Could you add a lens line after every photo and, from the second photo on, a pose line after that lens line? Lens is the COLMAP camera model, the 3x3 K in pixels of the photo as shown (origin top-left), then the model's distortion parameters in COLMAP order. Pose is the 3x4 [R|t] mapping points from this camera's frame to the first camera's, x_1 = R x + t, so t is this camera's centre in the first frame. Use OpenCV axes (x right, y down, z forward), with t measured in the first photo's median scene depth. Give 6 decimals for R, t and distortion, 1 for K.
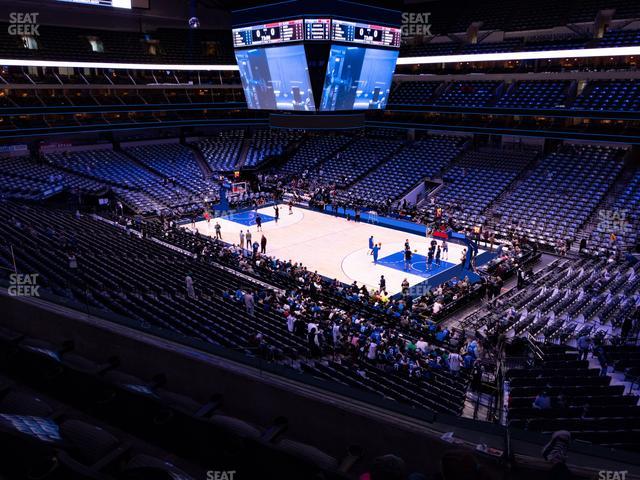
lens RADIAL K [[499.4, 0, 322.9], [0, 499.4, 240.4], [0, 0, 1]] dist [-0.030550, 0.031067]
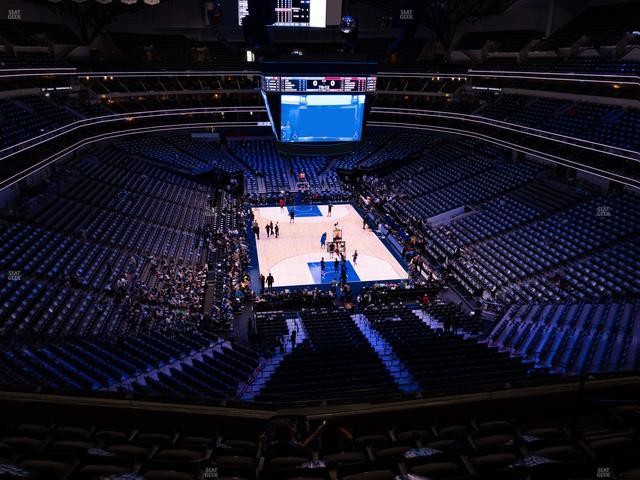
lens RADIAL K [[499.4, 0, 322.9], [0, 499.4, 240.4], [0, 0, 1]] dist [-0.030550, 0.031067]
pose [[0.806148, 0.206698, -0.554437, 0.748635], [-0.179267, 0.978282, 0.104056, -0.137378], [0.563904, 0.015508, 0.825695, -0.029333]]
